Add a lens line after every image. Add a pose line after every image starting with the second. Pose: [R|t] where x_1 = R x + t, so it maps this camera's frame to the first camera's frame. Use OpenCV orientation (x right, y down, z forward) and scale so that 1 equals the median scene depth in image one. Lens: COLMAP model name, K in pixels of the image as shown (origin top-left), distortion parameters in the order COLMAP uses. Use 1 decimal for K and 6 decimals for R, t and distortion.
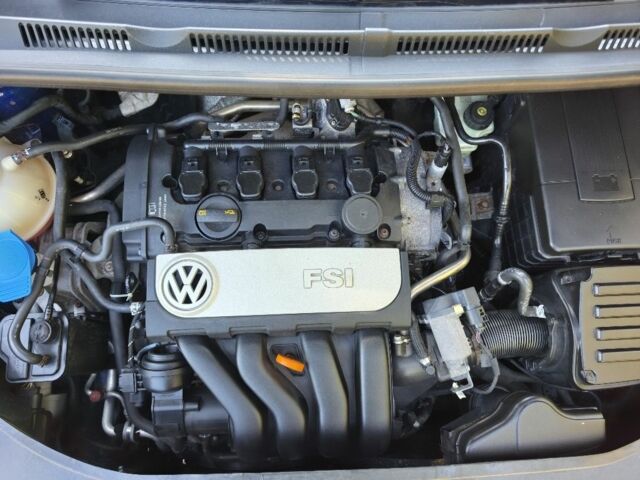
lens RADIAL K [[448.2, 0, 320.0], [0, 448.2, 240.0], [0, 0, 1]] dist [-0.005908, -0.004534]
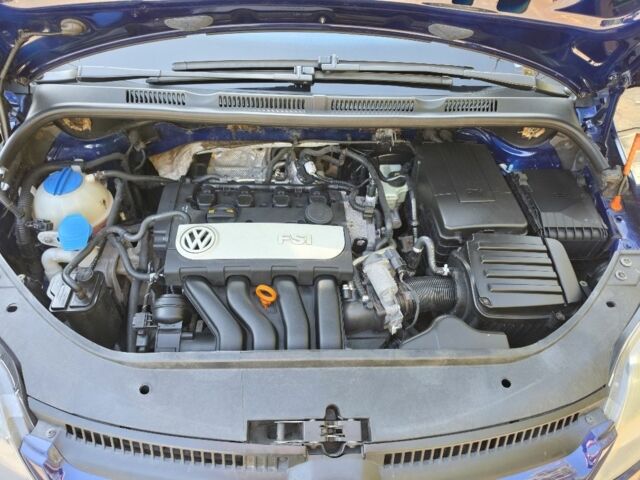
lens RADIAL K [[448.2, 0, 320.0], [0, 448.2, 240.0], [0, 0, 1]] dist [-0.005908, -0.004534]
pose [[0.999596, 0.000064, 0.028422, 0.058230], [0.013693, 0.875199, -0.483568, 0.771929], [-0.024906, 0.483762, 0.874845, -0.274221]]
